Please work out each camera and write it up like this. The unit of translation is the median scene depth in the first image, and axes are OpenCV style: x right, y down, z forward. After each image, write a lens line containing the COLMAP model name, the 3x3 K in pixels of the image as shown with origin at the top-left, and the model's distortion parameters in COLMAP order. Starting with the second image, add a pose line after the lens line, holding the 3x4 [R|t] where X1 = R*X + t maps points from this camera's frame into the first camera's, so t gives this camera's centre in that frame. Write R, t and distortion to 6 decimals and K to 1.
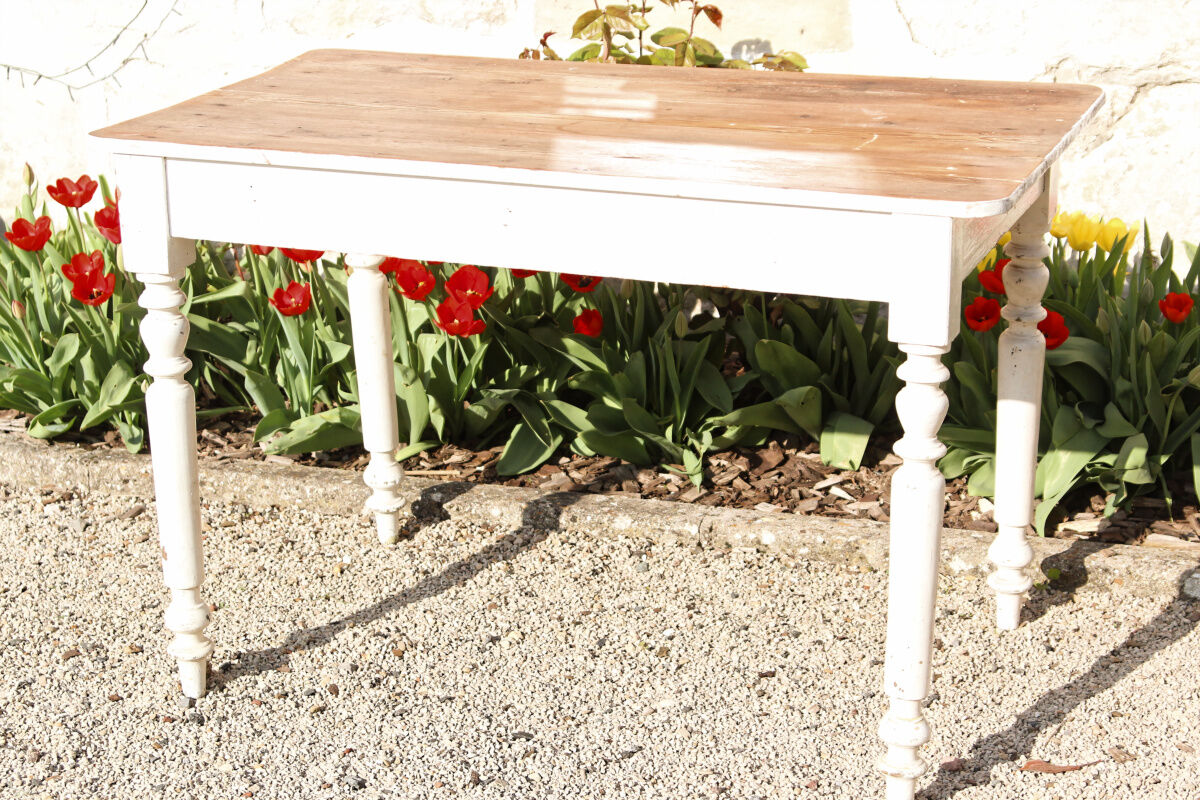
lens RADIAL K [[1758.2, 0, 599.9], [0, 1758.2, 397.5], [0, 0, 1]] dist [0.004517, 0.000000]
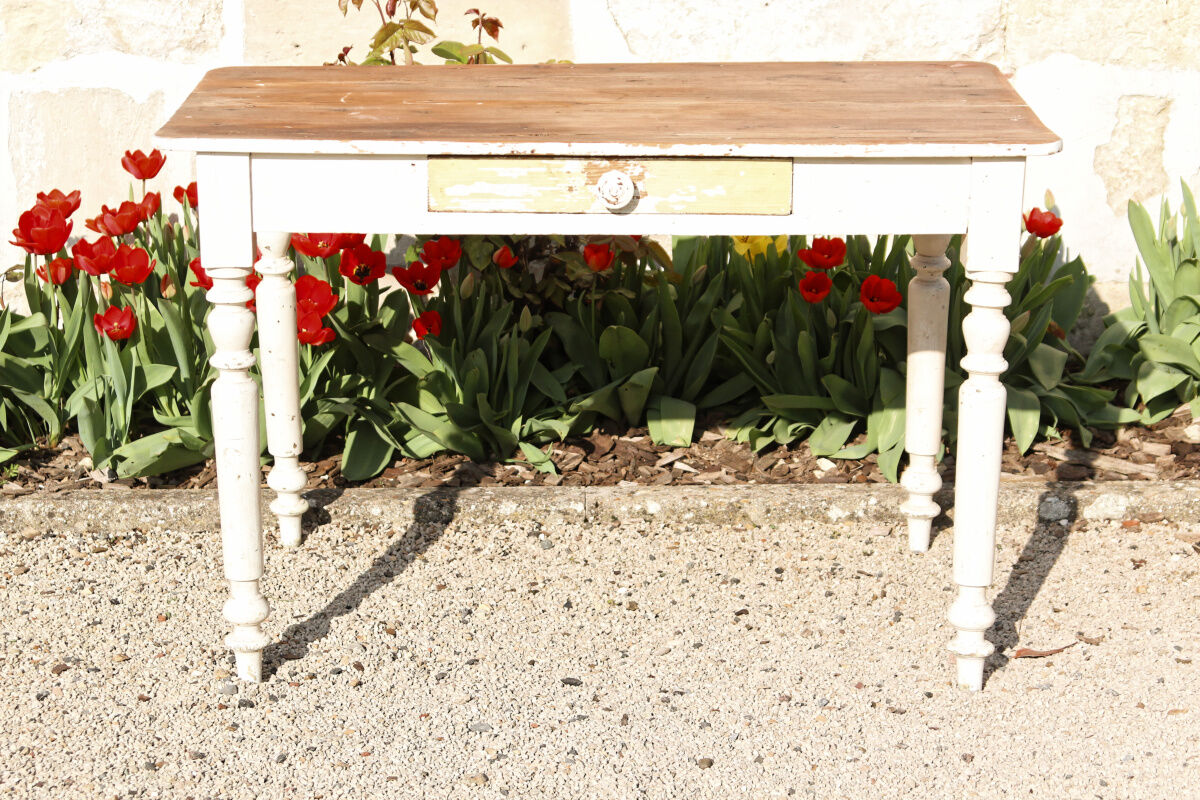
lens RADIAL K [[1778.9, 0, 599.8], [0, 1778.9, 402.1], [0, 0, 1]] dist [0.001674, 0.000000]
pose [[0.970778, -0.077528, 0.227109, -0.152815], [0.081697, 0.996617, -0.008998, 0.020650], [-0.225643, 0.027289, 0.973828, -0.034585]]
